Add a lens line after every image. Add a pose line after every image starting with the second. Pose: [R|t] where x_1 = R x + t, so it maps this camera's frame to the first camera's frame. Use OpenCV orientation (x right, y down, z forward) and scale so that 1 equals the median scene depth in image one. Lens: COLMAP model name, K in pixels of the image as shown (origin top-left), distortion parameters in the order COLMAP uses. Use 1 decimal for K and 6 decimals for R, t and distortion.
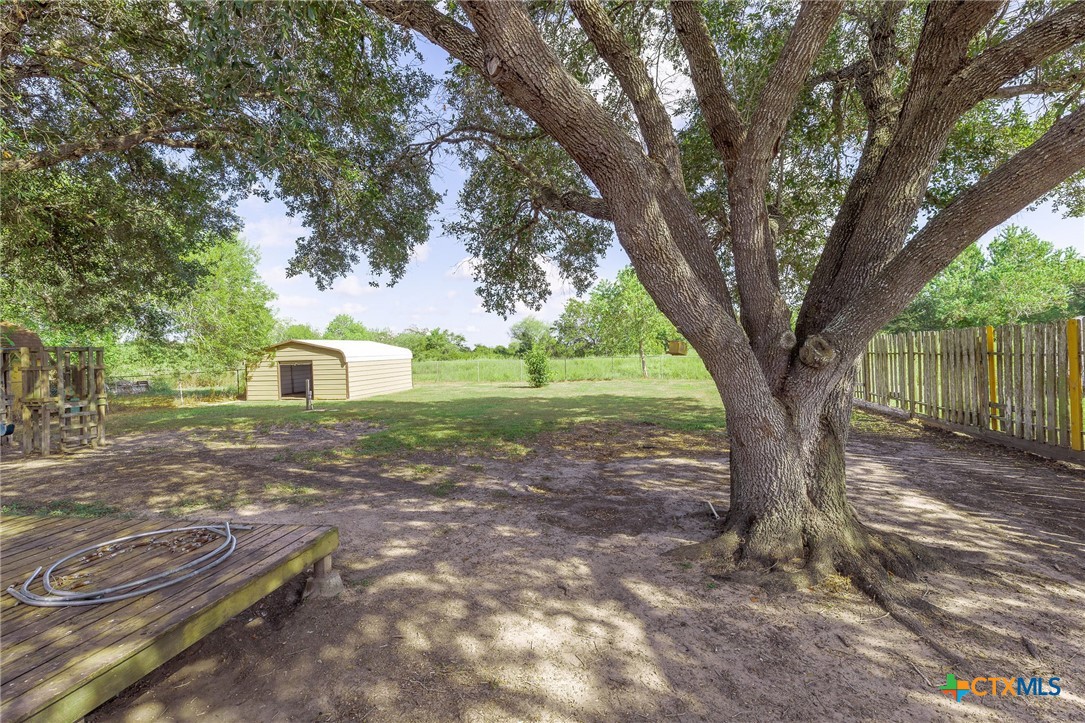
lens RADIAL K [[476.6, 0, 542.5], [0, 476.6, 361.5], [0, 0, 1]] dist [0.008949, 0.000075]
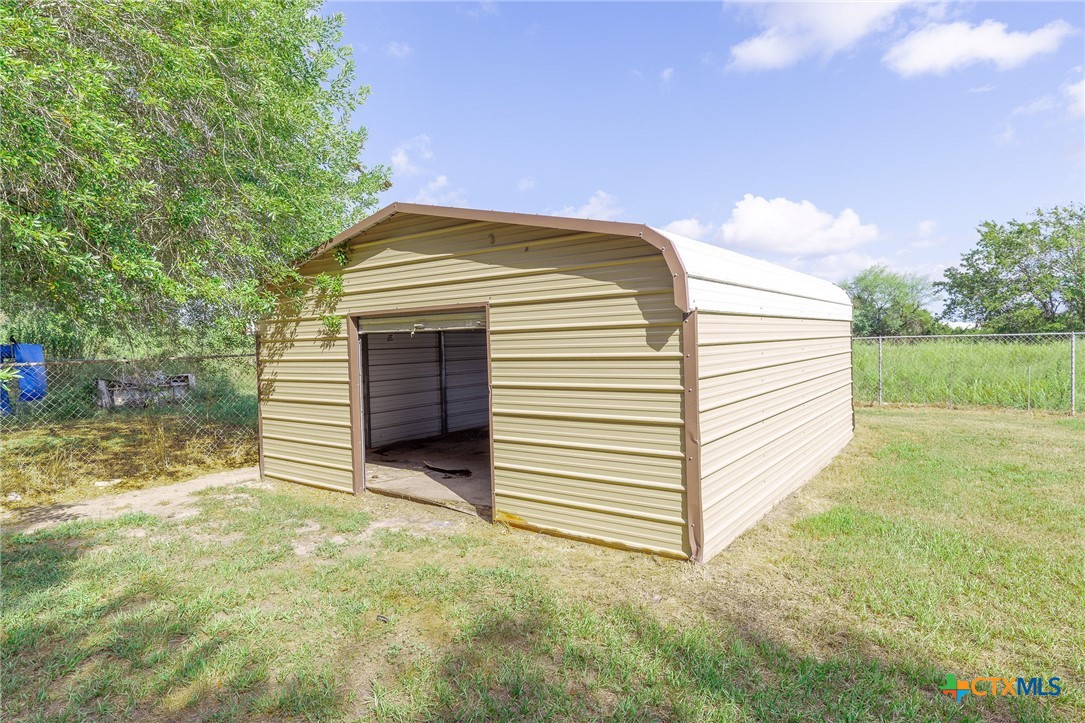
lens RADIAL K [[610.6, 0, 542.5], [0, 610.6, 361.5], [0, 0, 1]] dist [-0.019112, 0.001011]
pose [[0.918043, 0.018705, -0.396039, -0.363287], [-0.011206, 0.999712, 0.021241, 0.012915], [0.396322, -0.015062, 0.917988, 0.779188]]
